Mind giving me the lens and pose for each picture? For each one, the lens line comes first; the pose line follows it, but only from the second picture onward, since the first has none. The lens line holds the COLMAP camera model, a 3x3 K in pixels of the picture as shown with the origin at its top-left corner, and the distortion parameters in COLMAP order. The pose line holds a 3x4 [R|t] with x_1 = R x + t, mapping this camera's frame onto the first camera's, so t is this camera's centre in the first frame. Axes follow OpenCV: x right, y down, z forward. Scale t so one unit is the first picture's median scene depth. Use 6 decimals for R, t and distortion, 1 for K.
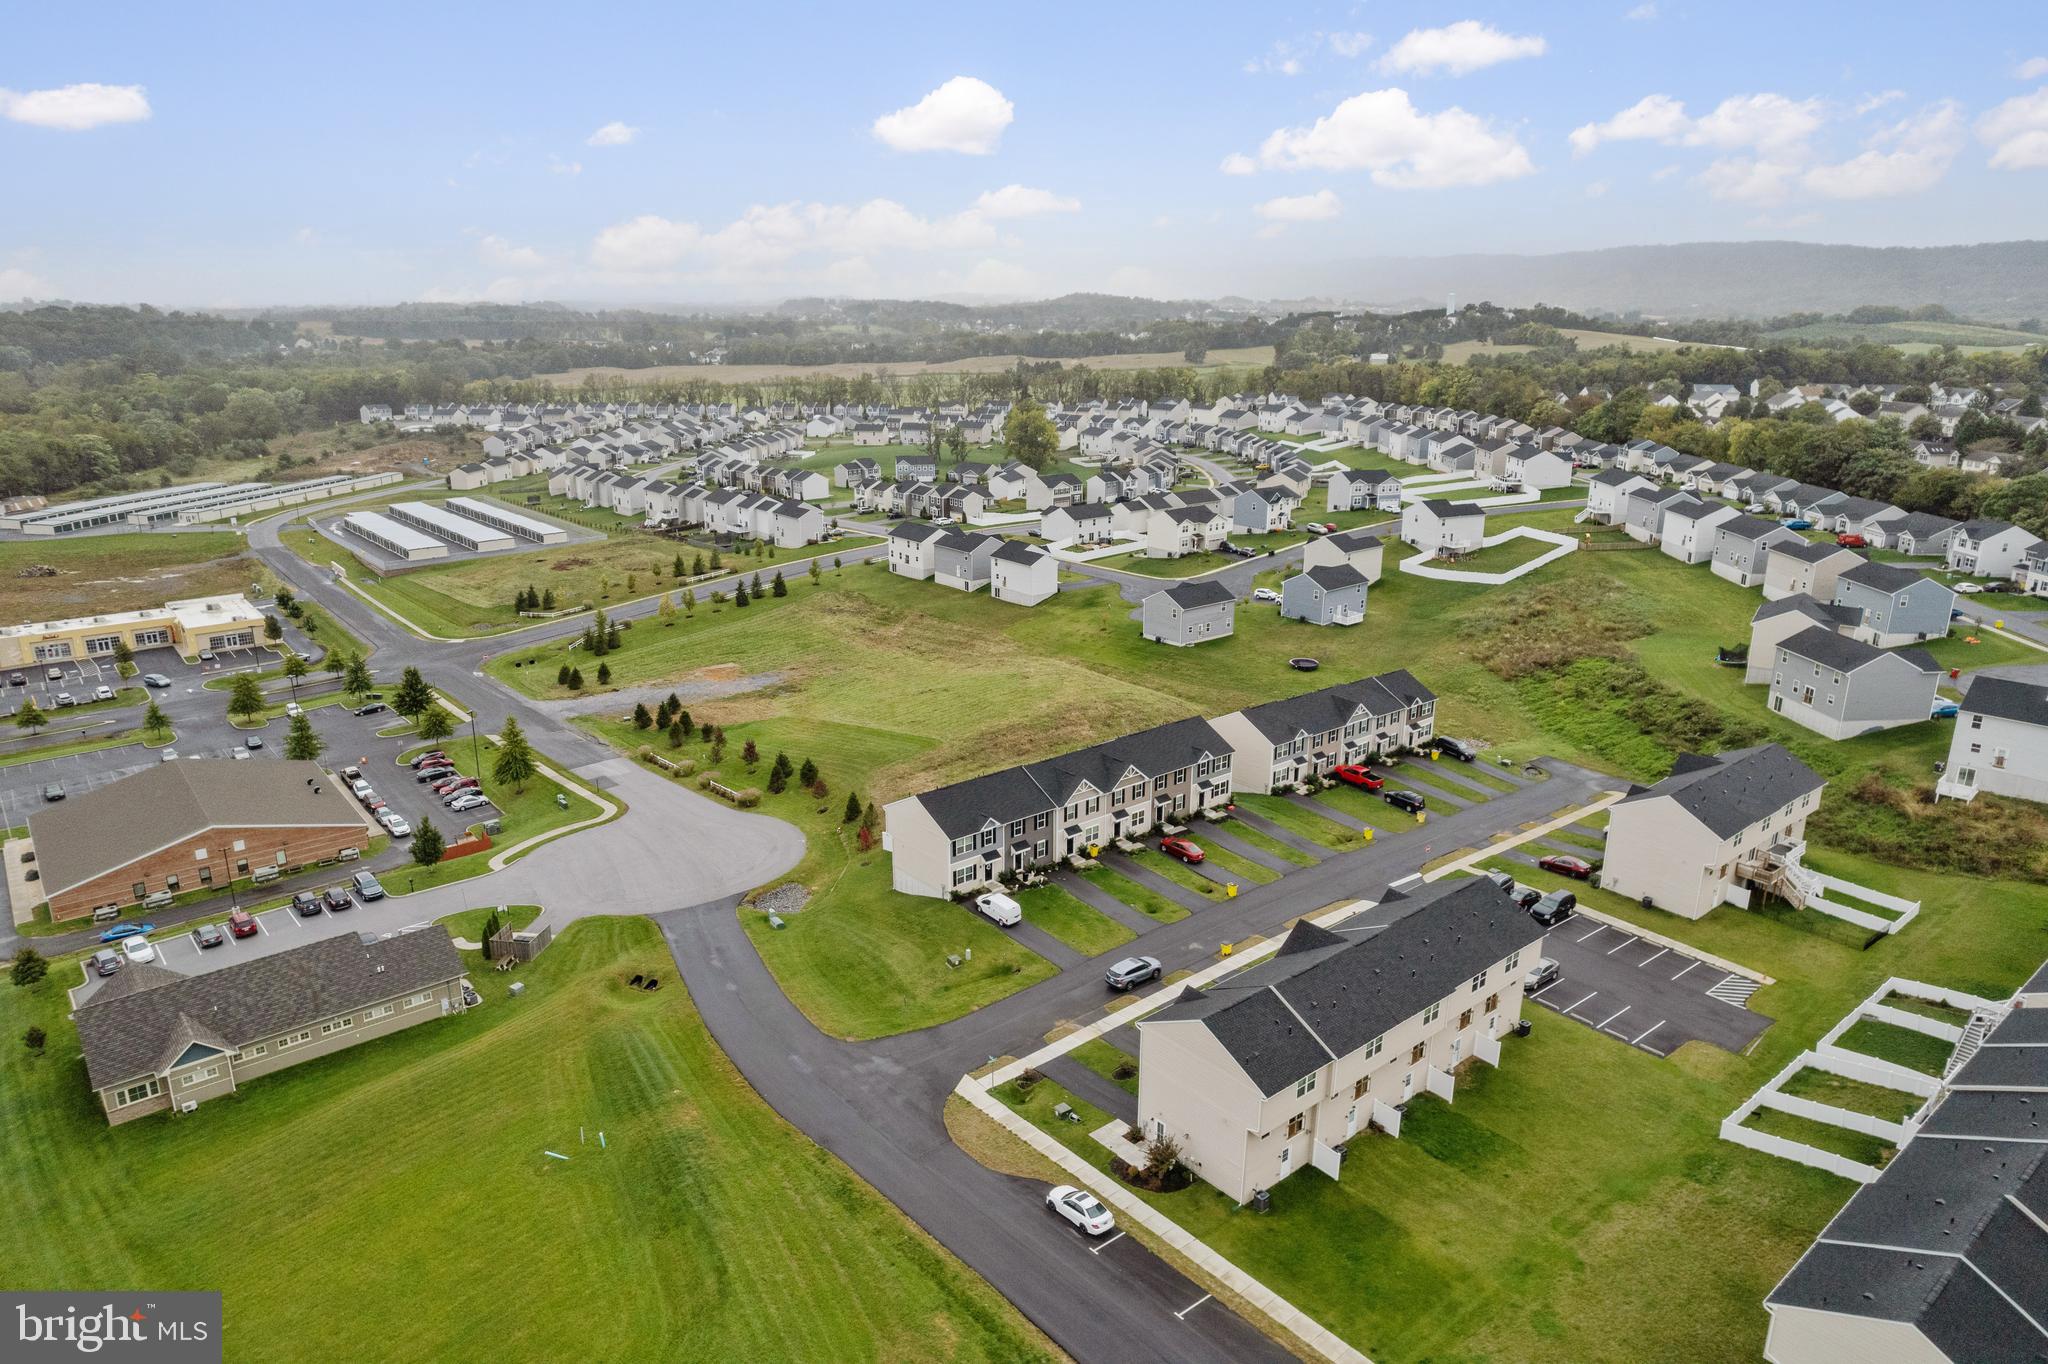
lens RADIAL K [[1319.0, 0, 1011.2], [0, 1319.0, 690.8], [0, 0, 1]] dist [-0.068009, 0.052251]
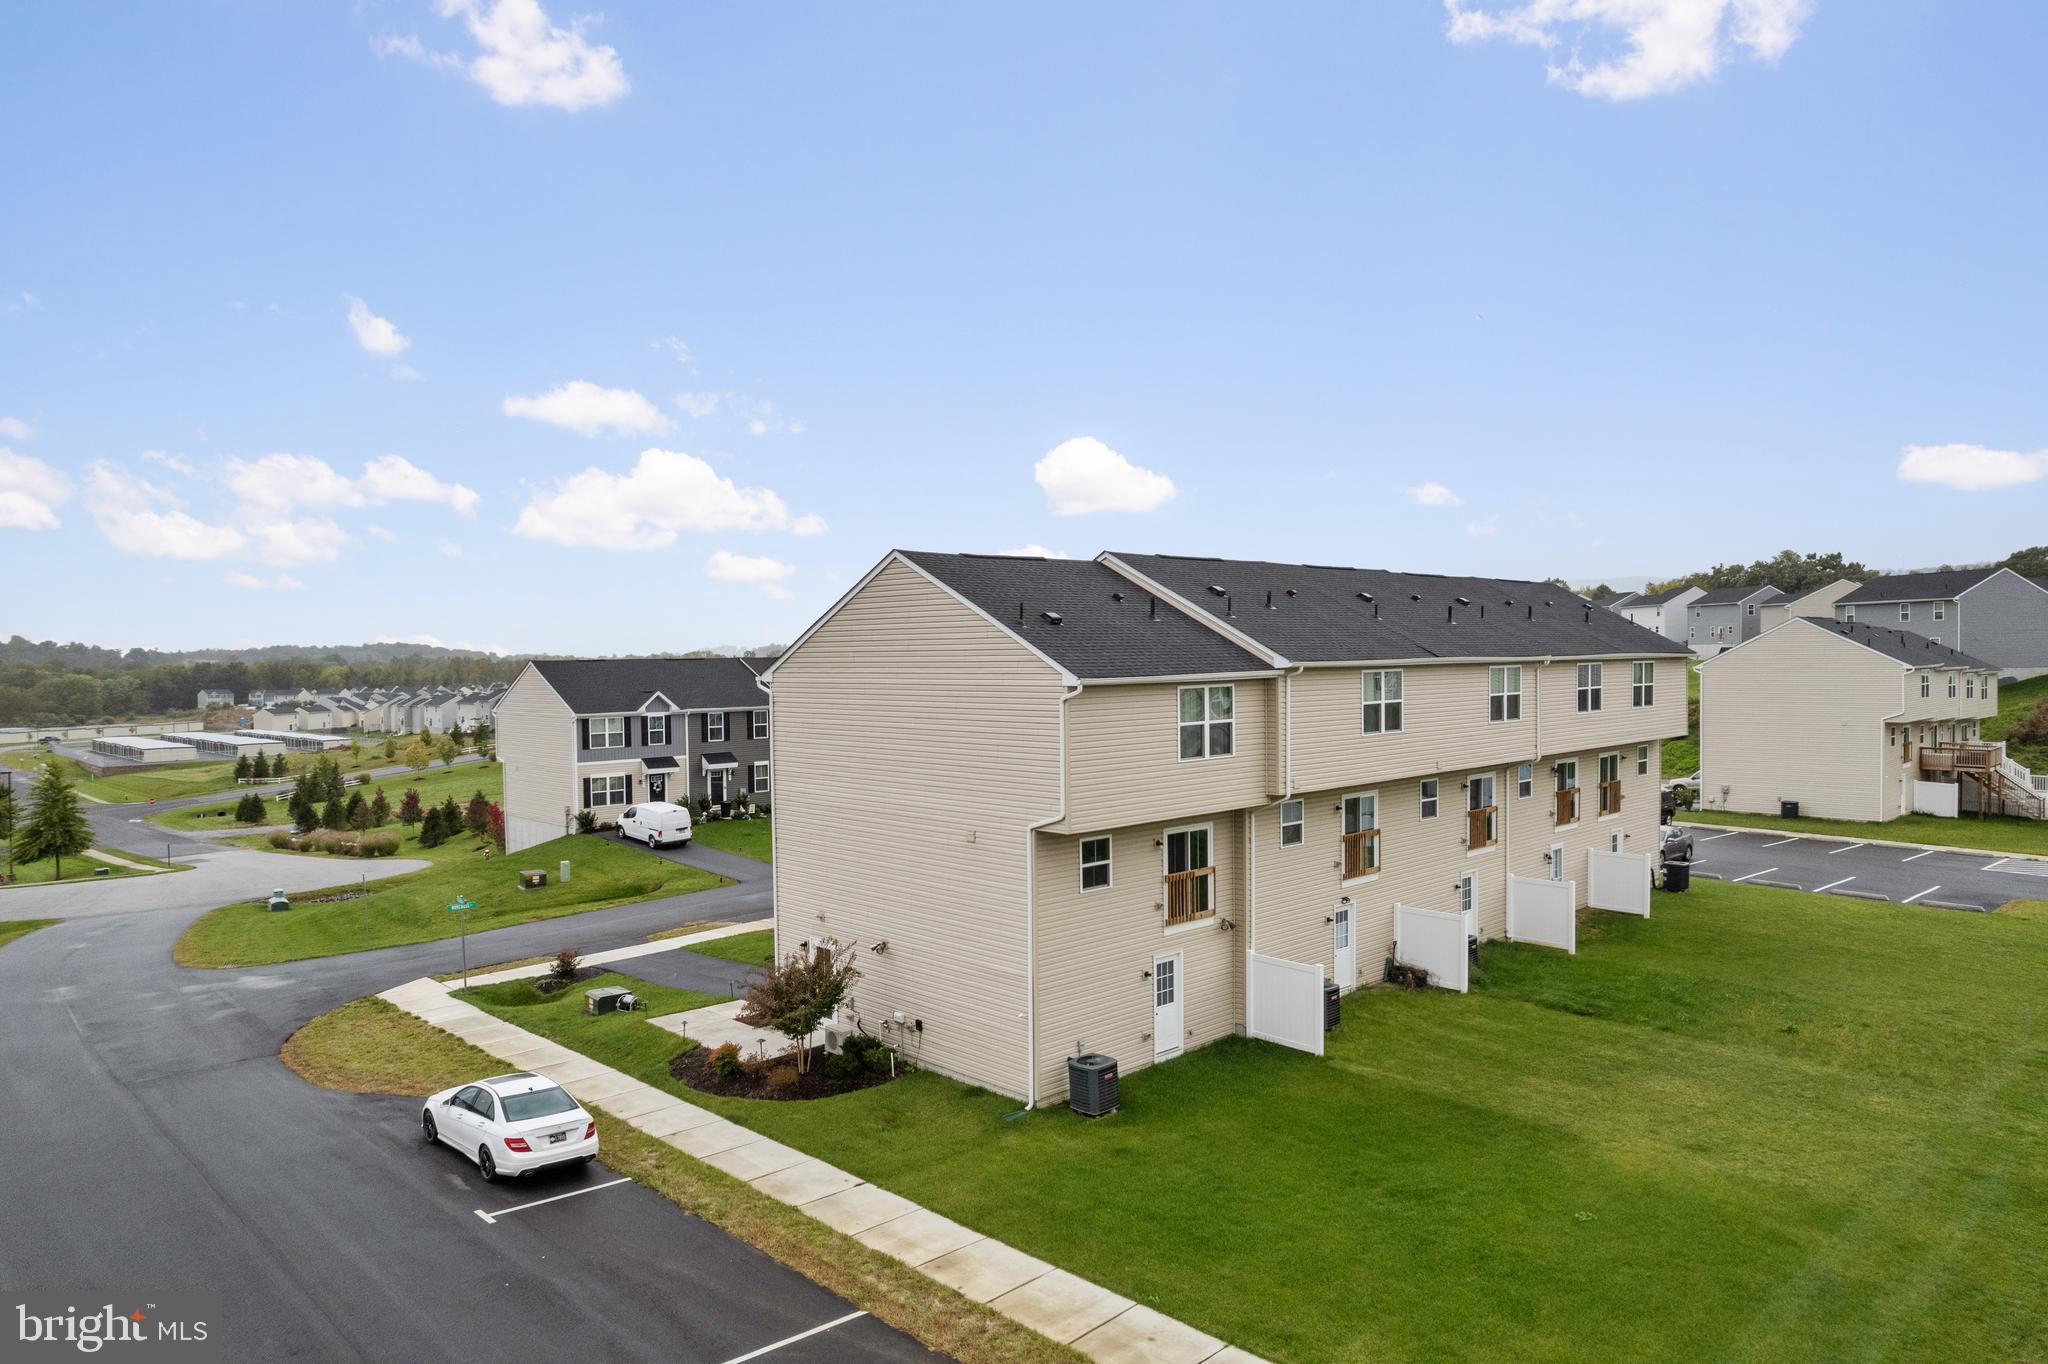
lens RADIAL K [[1319.0, 0, 1018.4], [0, 1319.0, 677.3], [0, 0, 1]] dist [-0.068009, 0.052251]
pose [[0.997464, -0.013210, 0.069939, 0.146964], [0.031875, 0.961486, -0.273000, 0.367685], [-0.063639, 0.274537, 0.959468, 0.644281]]
